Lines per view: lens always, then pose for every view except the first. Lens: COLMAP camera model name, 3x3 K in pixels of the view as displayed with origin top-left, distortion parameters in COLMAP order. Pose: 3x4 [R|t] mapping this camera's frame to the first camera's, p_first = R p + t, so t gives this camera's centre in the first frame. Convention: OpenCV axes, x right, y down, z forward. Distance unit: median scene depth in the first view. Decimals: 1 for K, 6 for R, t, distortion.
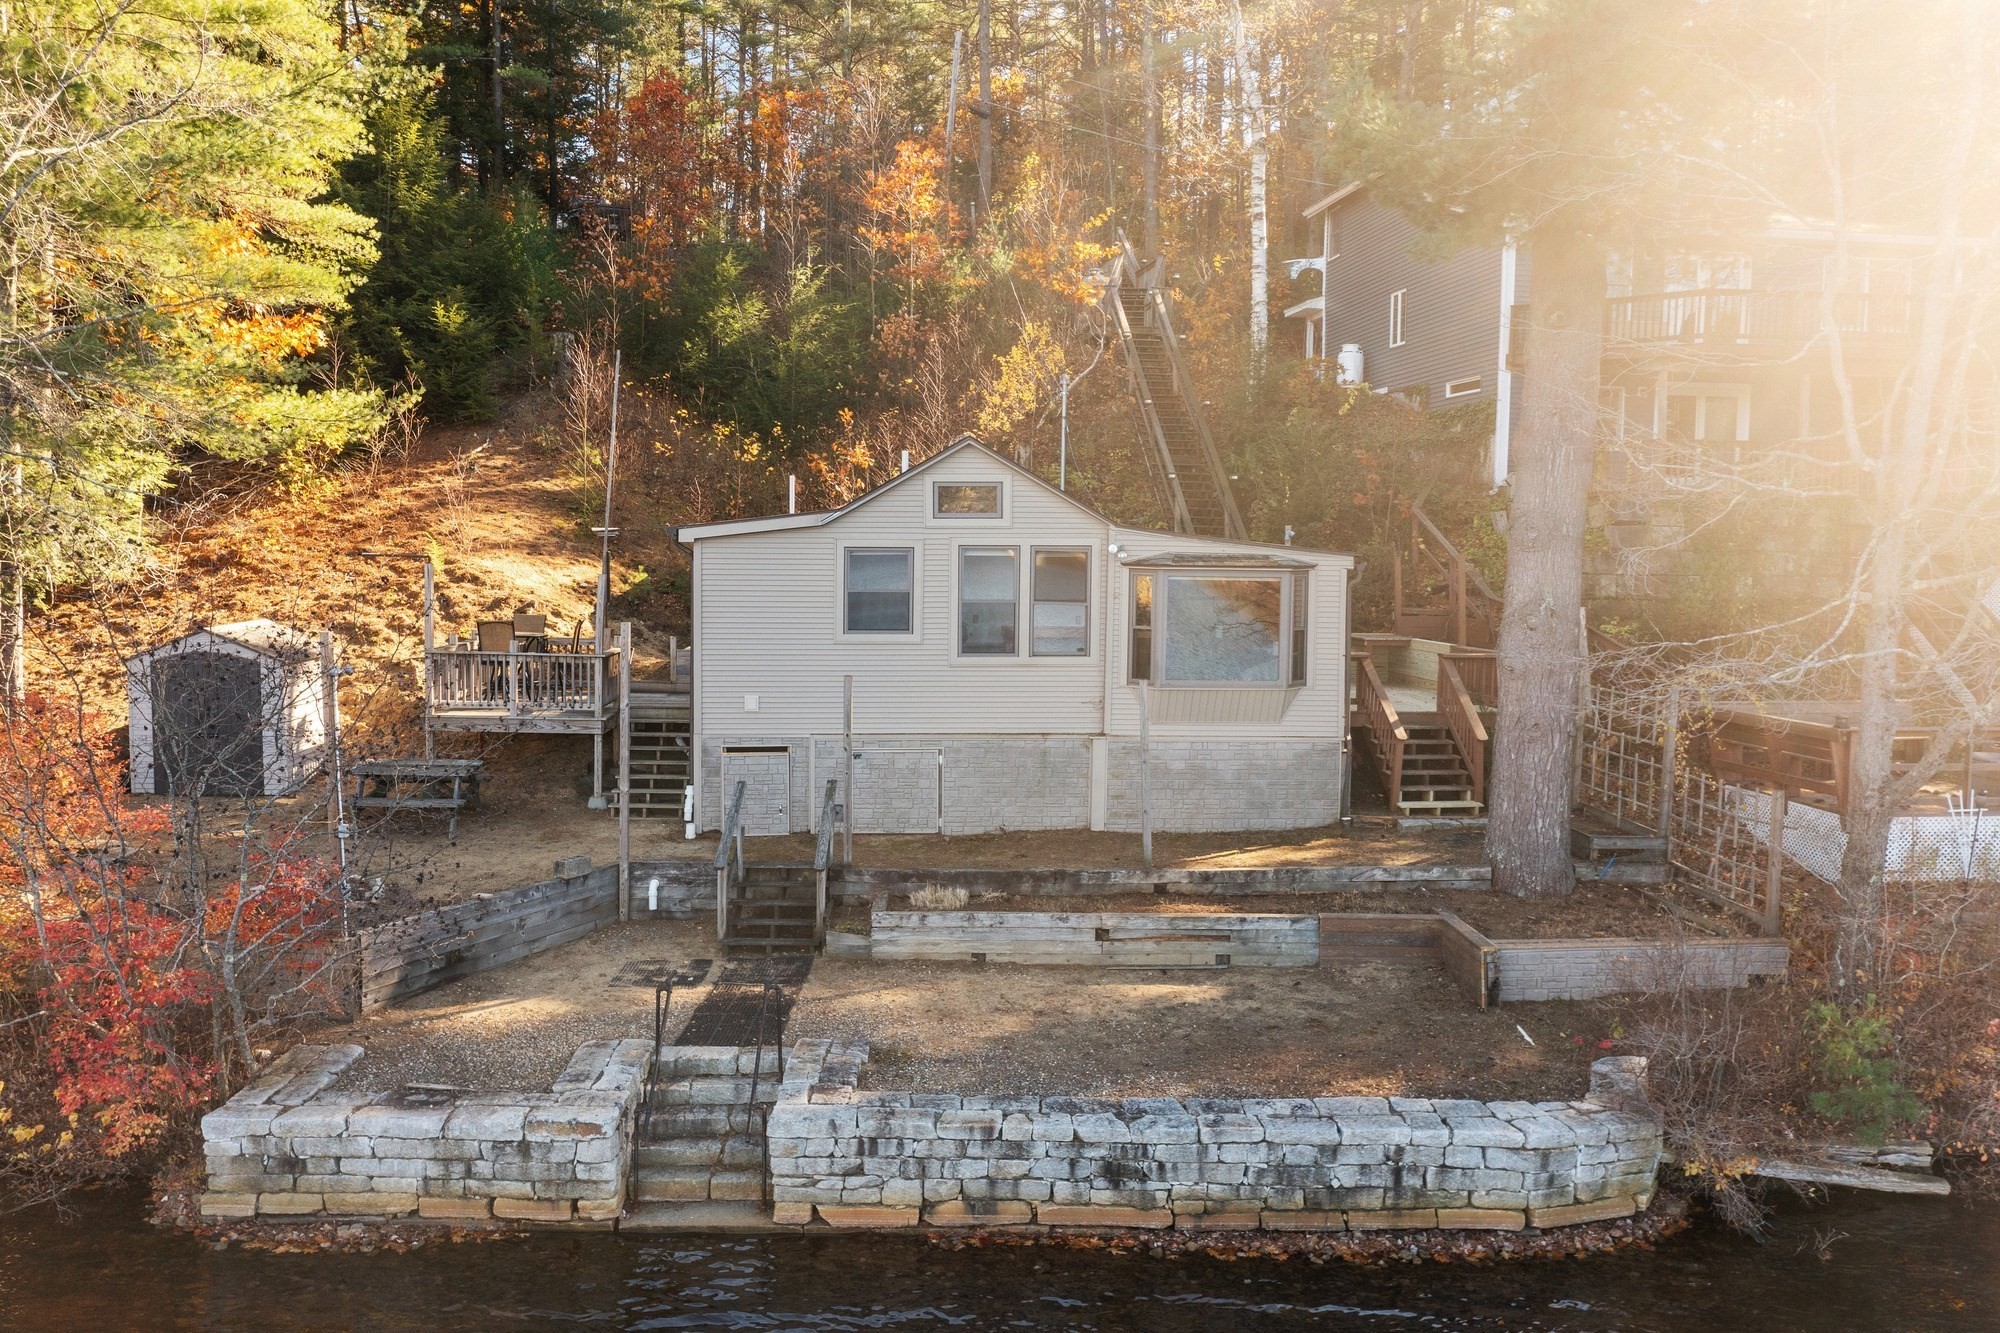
lens RADIAL K [[1572.4, 0, 1000.0], [0, 1572.4, 666.5], [0, 0, 1]] dist [-0.007203, -0.000491]
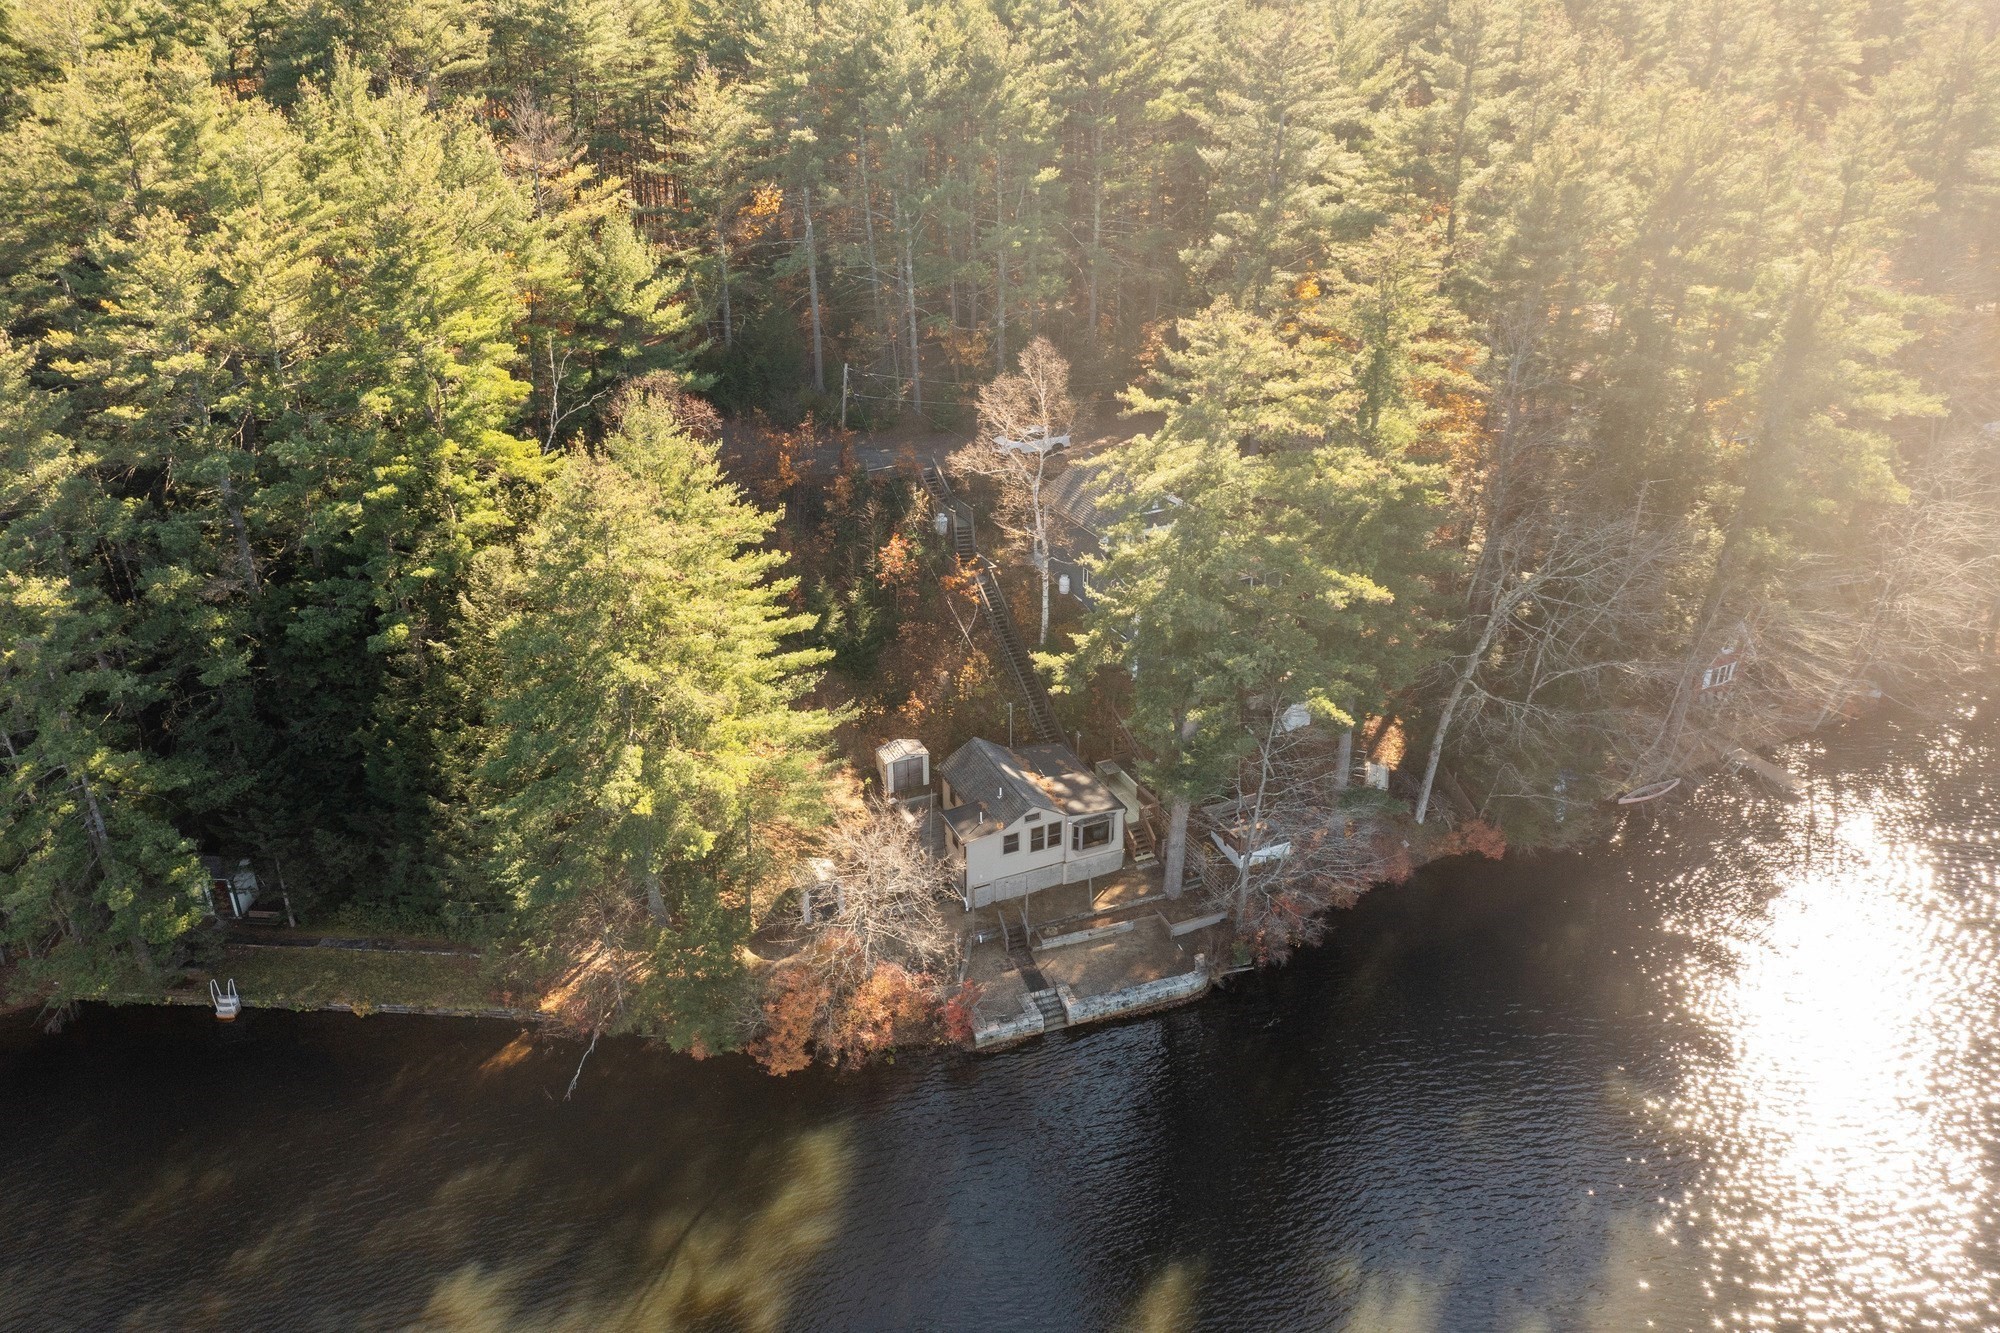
lens RADIAL K [[1572.4, 0, 1000.0], [0, 1572.4, 666.5], [0, 0, 1]] dist [-0.007203, -0.000491]
pose [[0.941195, -0.153676, 0.300893, -1.315906], [0.029904, 0.924966, 0.378871, -2.095785], [-0.336539, -0.347593, 0.875169, -2.401120]]
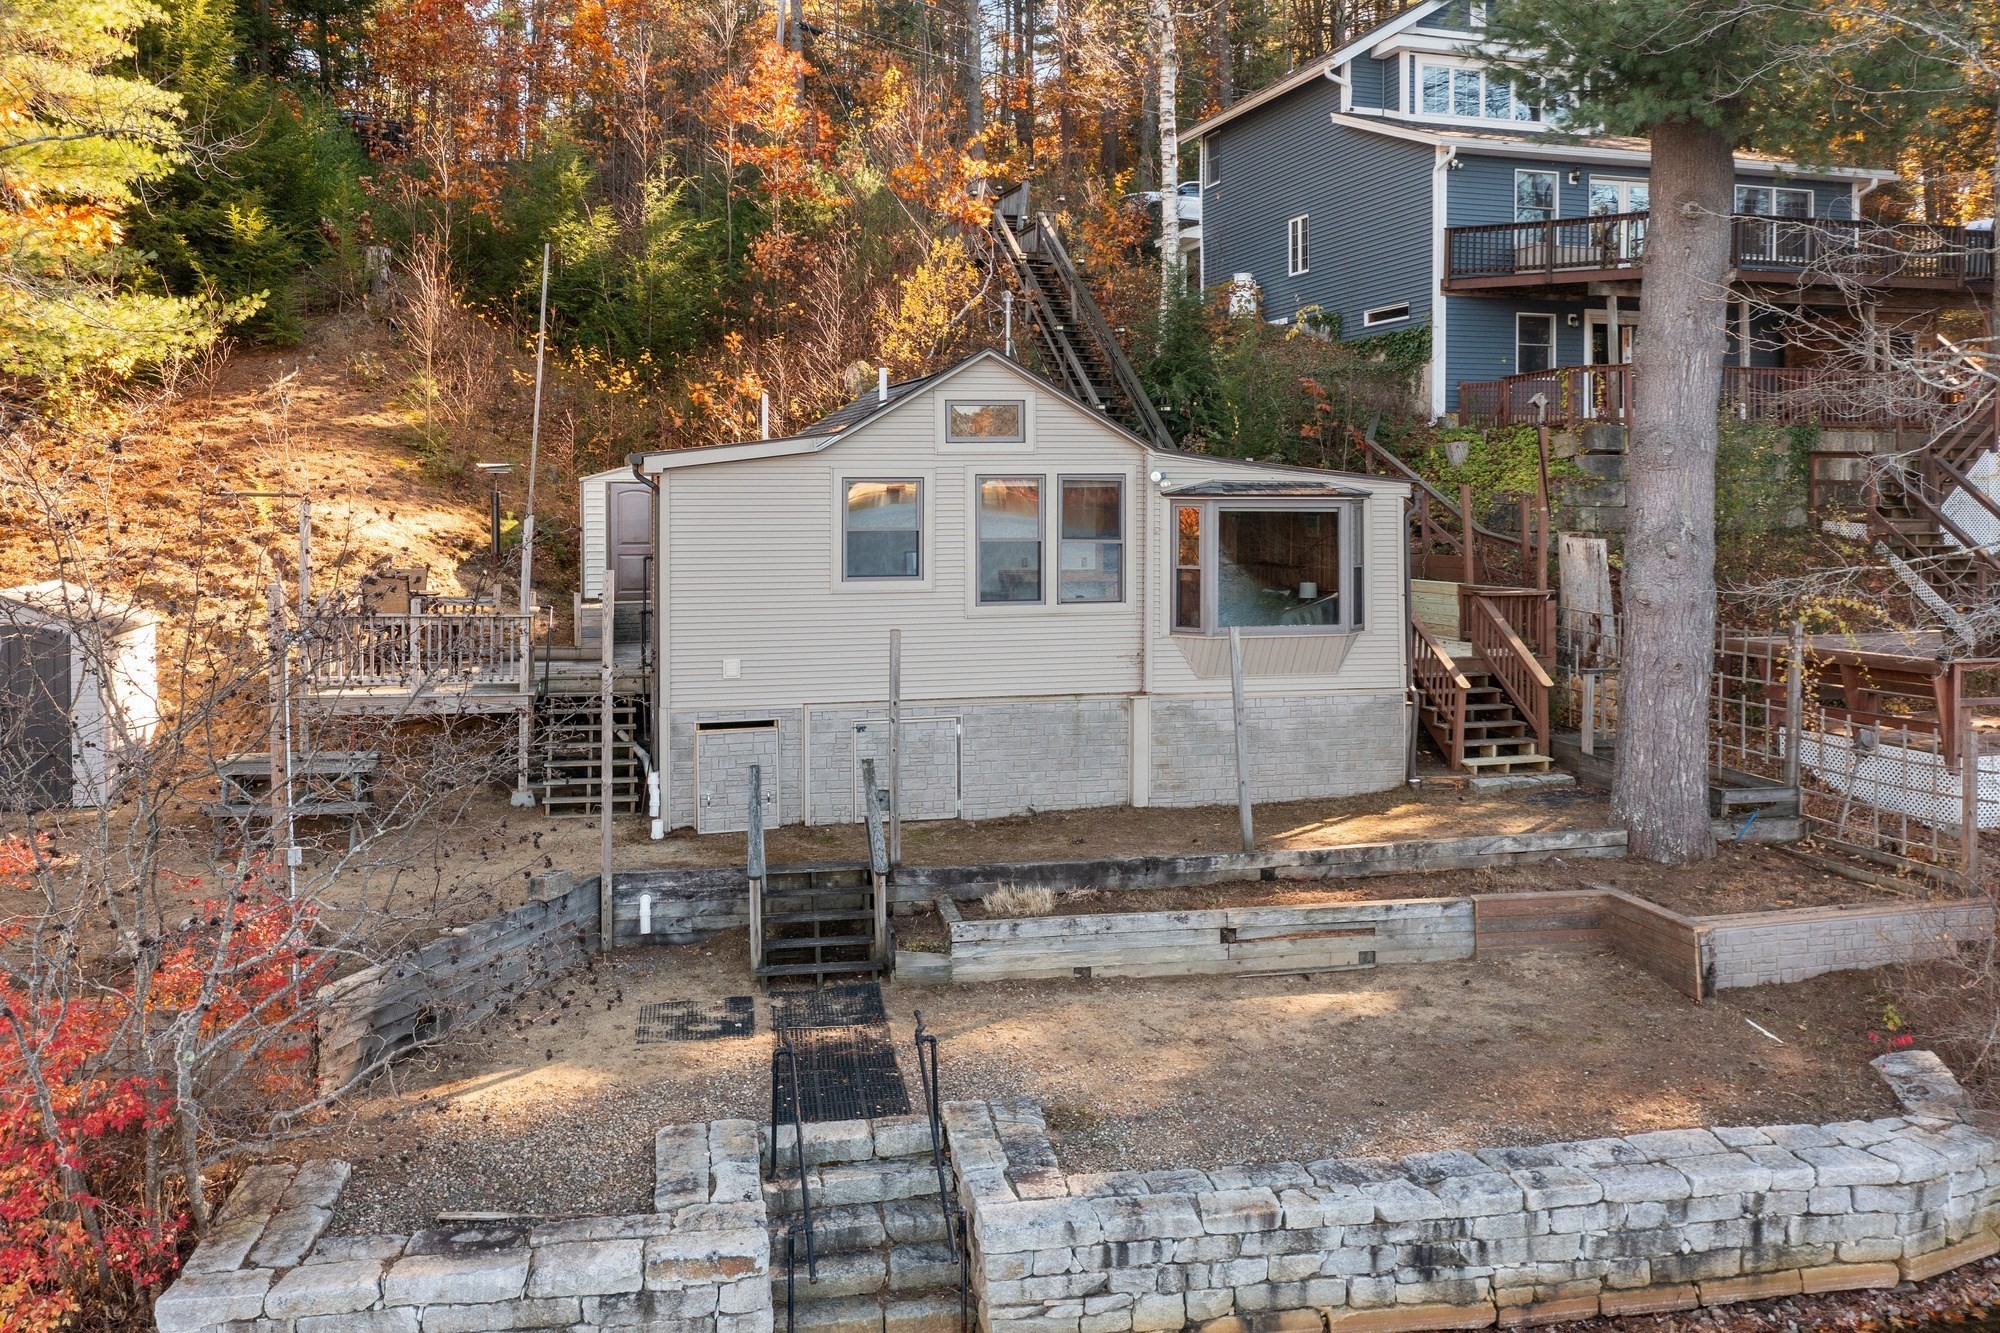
lens RADIAL K [[1620.1, 0, 1008.6], [0, 1620.1, 528.2], [0, 0, 1]] dist [-0.001975, -0.000618]
pose [[0.985761, -0.014635, 0.167513, -0.175525], [0.024869, 0.997939, -0.059160, 0.004509], [-0.166302, 0.062484, 0.984093, 0.158813]]
